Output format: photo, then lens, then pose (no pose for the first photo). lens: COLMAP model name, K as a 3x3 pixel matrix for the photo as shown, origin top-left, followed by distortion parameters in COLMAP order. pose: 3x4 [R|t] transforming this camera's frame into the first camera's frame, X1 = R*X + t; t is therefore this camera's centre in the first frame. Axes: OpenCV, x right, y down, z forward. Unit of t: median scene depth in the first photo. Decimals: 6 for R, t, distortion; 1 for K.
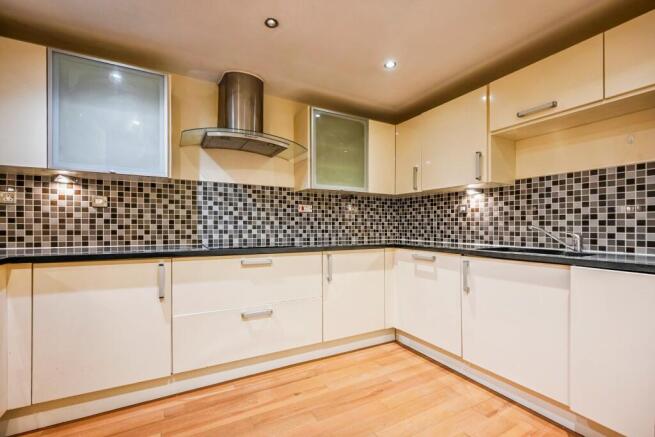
lens RADIAL K [[281.9, 0, 328.2], [0, 281.9, 229.5], [0, 0, 1]] dist [-0.000563, -0.000285]
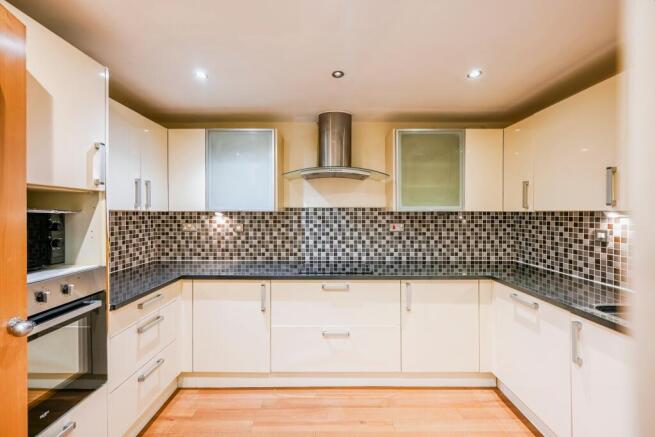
lens RADIAL K [[267.7, 0, 327.5], [0, 267.7, 218.5], [0, 0, 1]] dist [0.000021, 0.000117]
pose [[0.877915, -0.010969, -0.478692, 0.183358], [0.012331, 0.999924, -0.000297, -0.124626], [0.478659, -0.005642, 0.877983, 0.045186]]
